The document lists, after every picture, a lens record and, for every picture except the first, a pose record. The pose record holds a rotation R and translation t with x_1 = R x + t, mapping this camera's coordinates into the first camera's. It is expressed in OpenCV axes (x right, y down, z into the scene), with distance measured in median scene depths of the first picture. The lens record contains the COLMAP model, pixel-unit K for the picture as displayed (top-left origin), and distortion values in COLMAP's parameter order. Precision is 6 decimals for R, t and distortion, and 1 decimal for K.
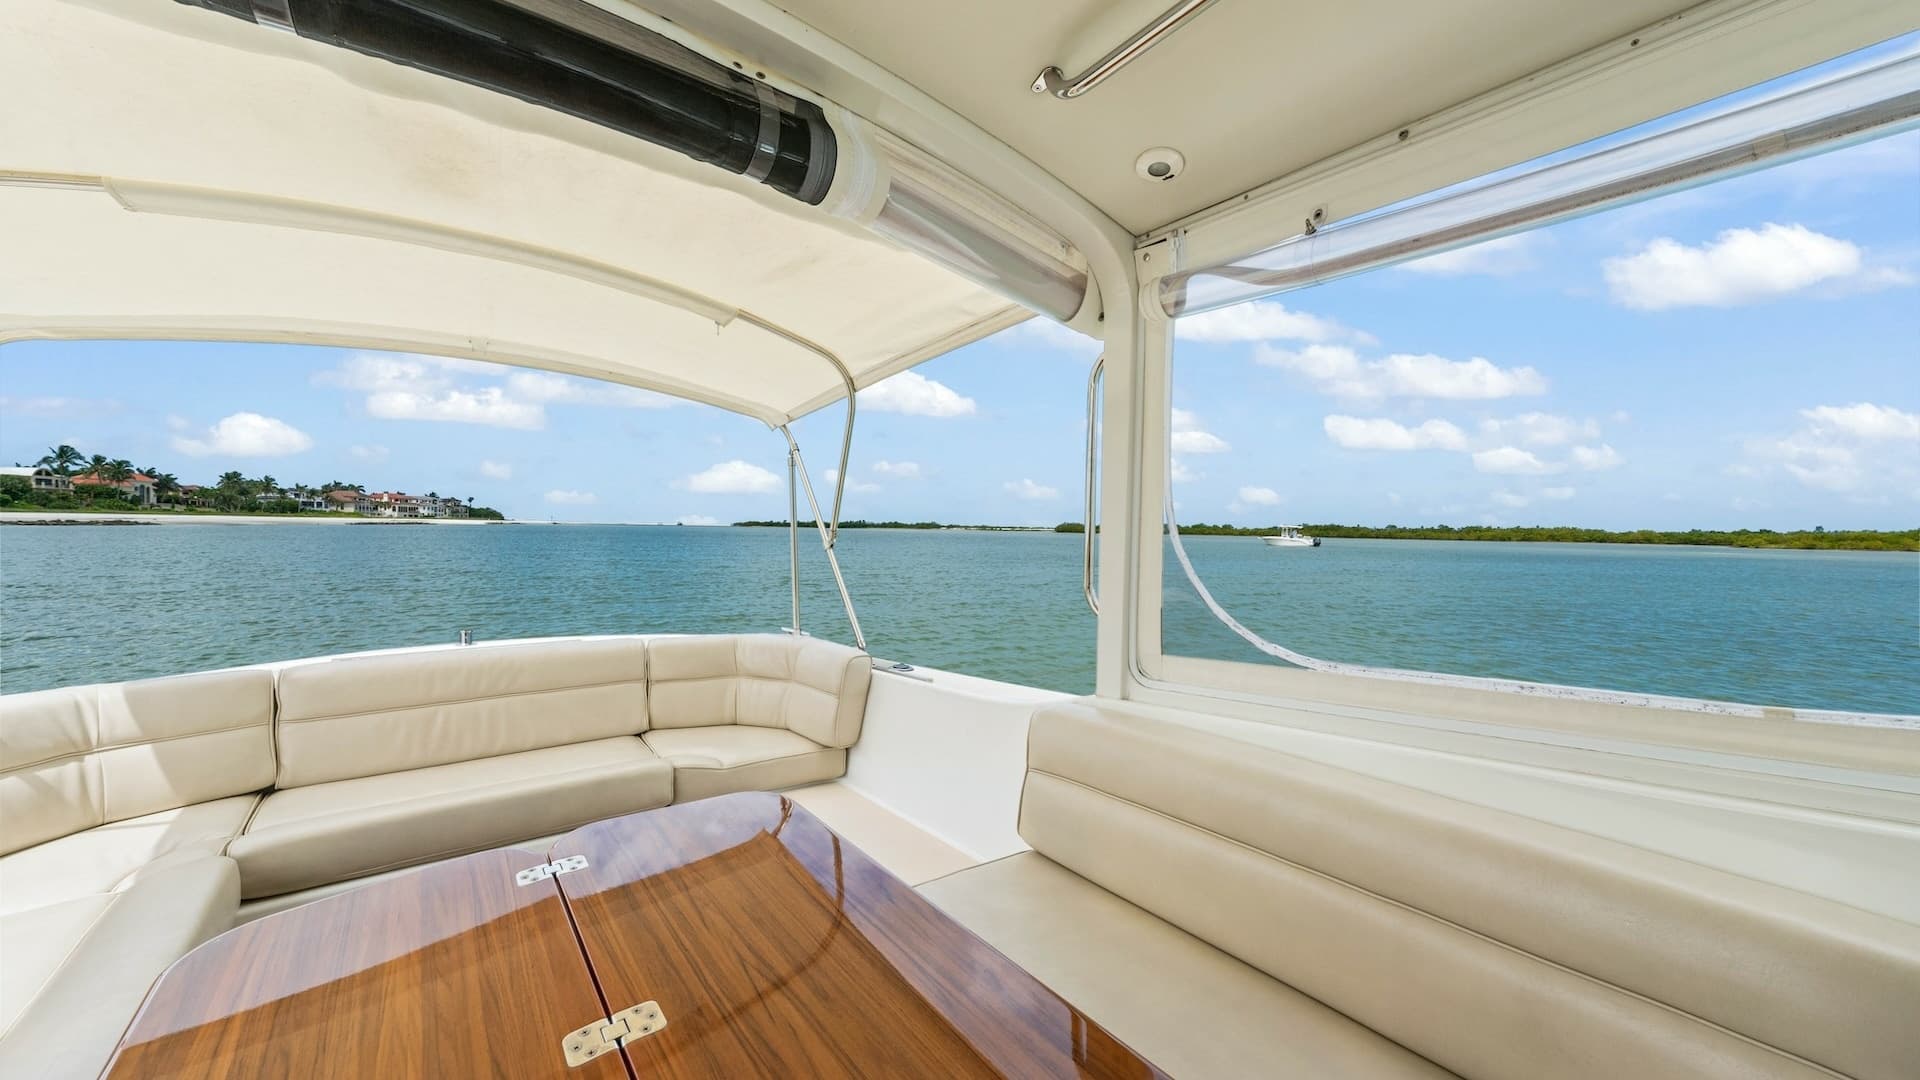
lens RADIAL K [[694.9, 0, 960.0], [0, 694.9, 540.0], [0, 0, 1]] dist [-0.001005, -0.000092]
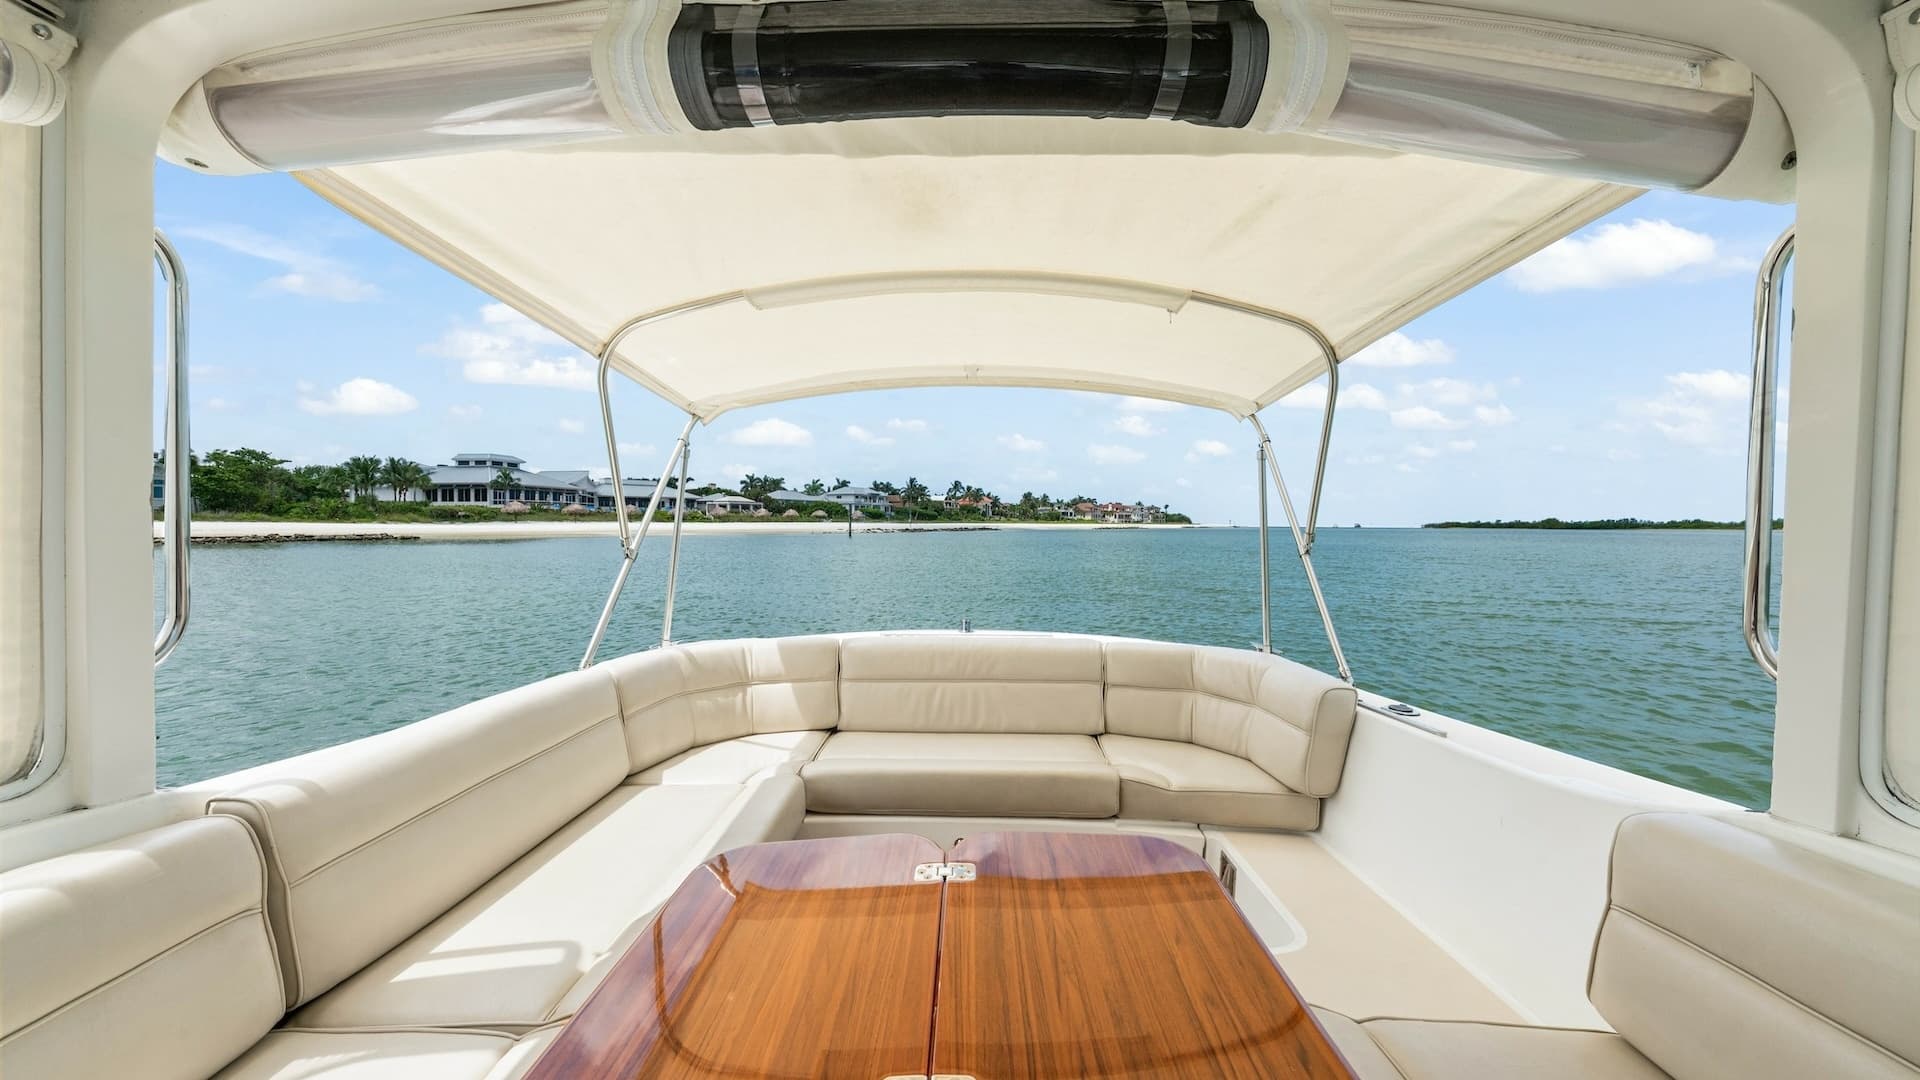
lens RADIAL K [[704.1, 0, 960.3], [0, 704.1, 542.6], [0, 0, 1]] dist [-0.001473, -0.000007]
pose [[0.778880, 0.007431, -0.627129, 0.033638], [-0.007215, 0.999970, 0.002887, -0.002655], [0.627131, 0.002276, 0.778910, 0.113135]]
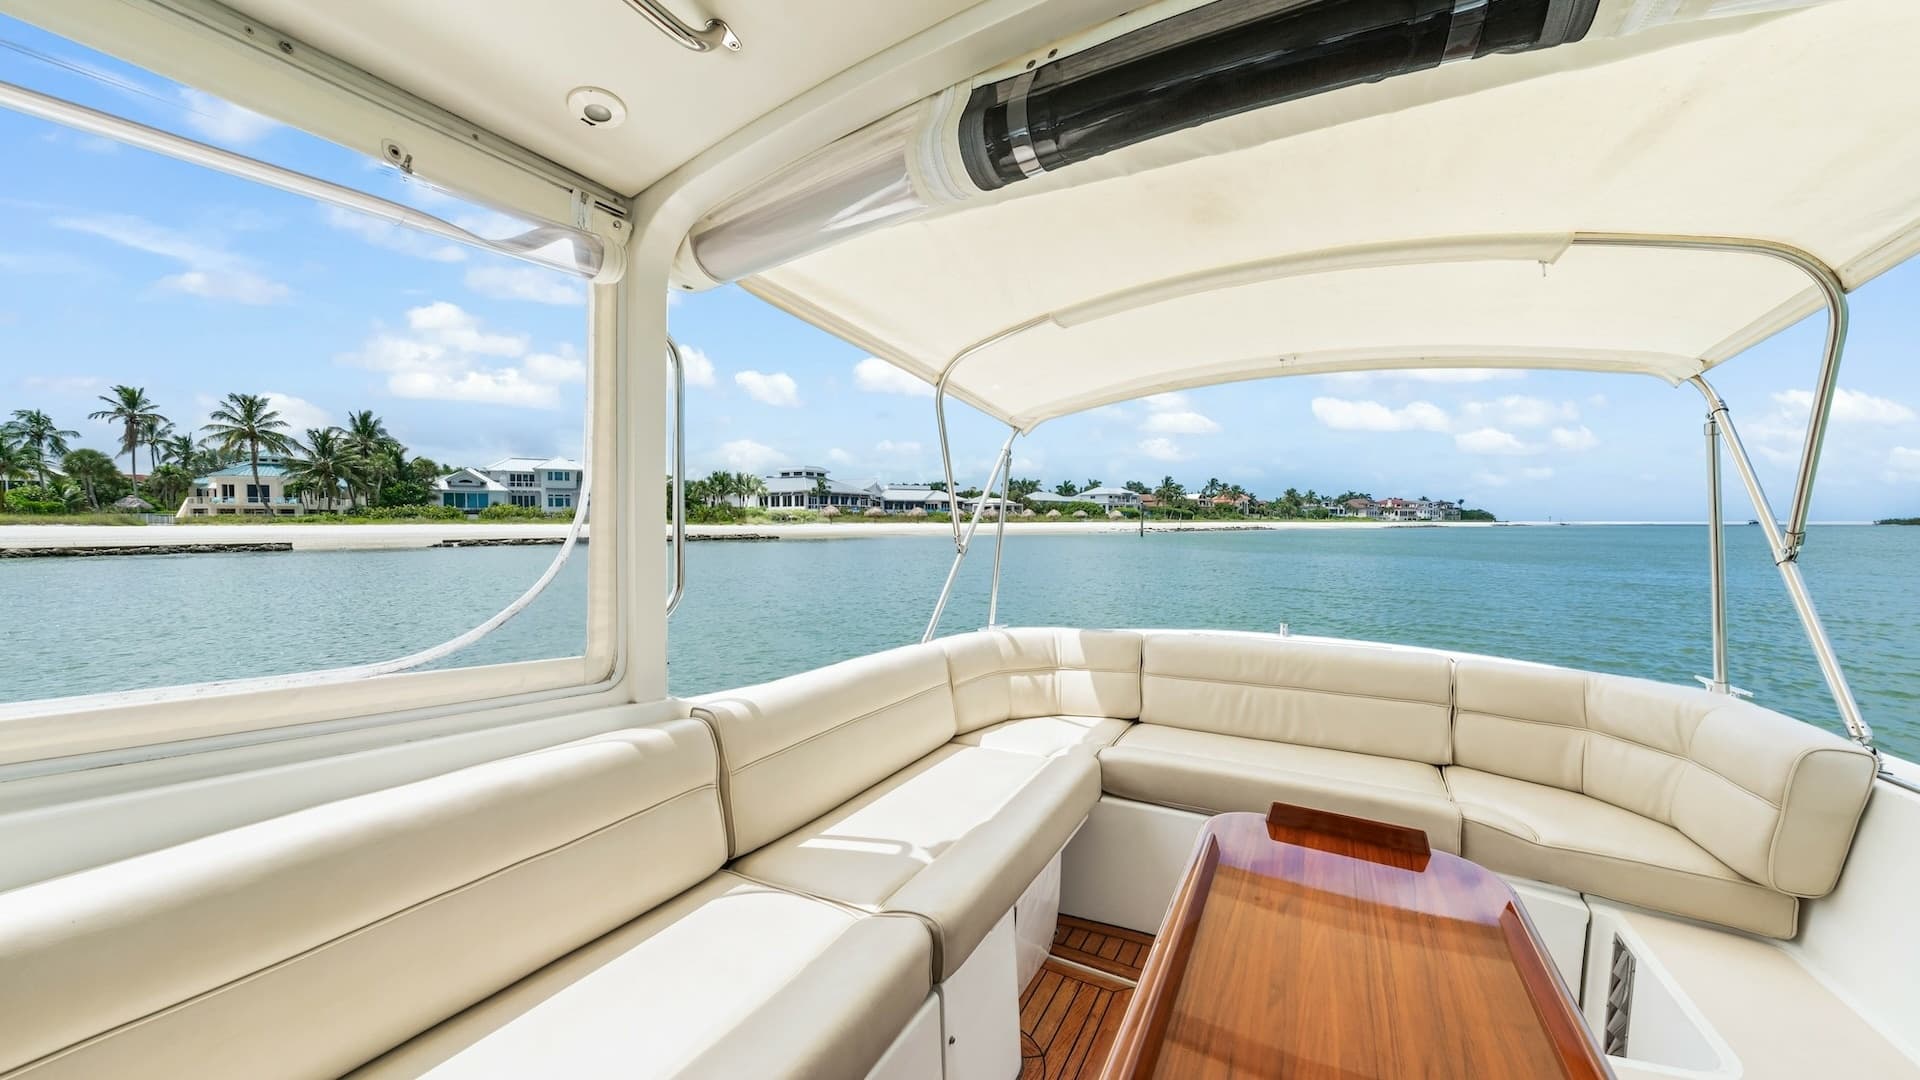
lens RADIAL K [[680.5, 0, 957.7], [0, 680.5, 542.7], [0, 0, 1]] dist [-0.001562, -0.000063]
pose [[0.403472, 0.013955, -0.914886, 0.101261], [-0.012504, 0.999874, 0.009738, -0.002161], [0.914907, 0.007511, 0.403595, 0.138299]]
